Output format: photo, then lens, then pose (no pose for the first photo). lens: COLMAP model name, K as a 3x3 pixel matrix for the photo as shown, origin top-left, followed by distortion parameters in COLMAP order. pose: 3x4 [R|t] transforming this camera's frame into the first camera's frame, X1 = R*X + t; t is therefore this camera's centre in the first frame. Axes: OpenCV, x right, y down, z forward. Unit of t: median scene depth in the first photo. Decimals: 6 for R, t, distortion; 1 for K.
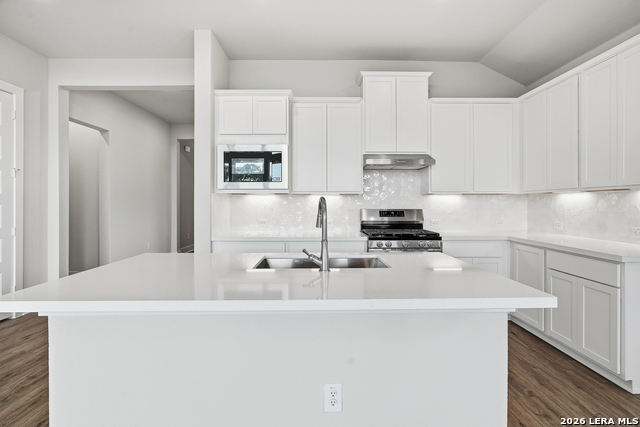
lens RADIAL K [[305.2, 0, 321.9], [0, 305.2, 202.8], [0, 0, 1]] dist [-0.011139, 0.004969]
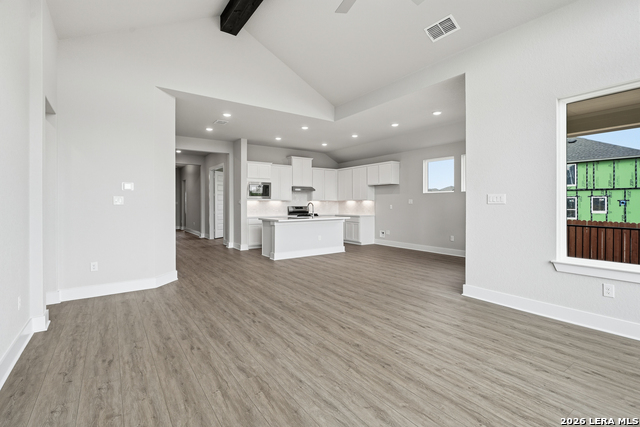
lens RADIAL K [[305.2, 0, 322.4], [0, 305.2, 205.8], [0, 0, 1]] dist [-0.011139, 0.004969]
pose [[0.816274, -0.005823, 0.577636, -1.231435], [0.001149, 0.999964, 0.008458, -0.005907], [-0.577664, -0.006240, 0.816250, -1.406403]]
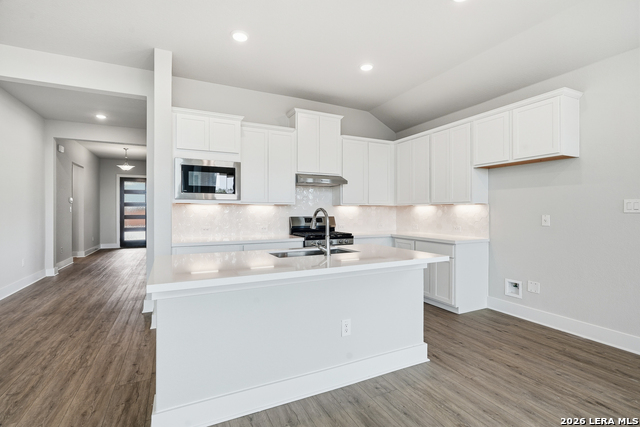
lens RADIAL K [[305.2, 0, 320.4], [0, 305.2, 210.3], [0, 0, 1]] dist [-0.011139, 0.004969]
pose [[0.898387, 0.002661, 0.439197, -0.328053], [-0.001525, 0.999995, -0.002941, -0.002680], [-0.439202, 0.001972, 0.898386, -0.181231]]
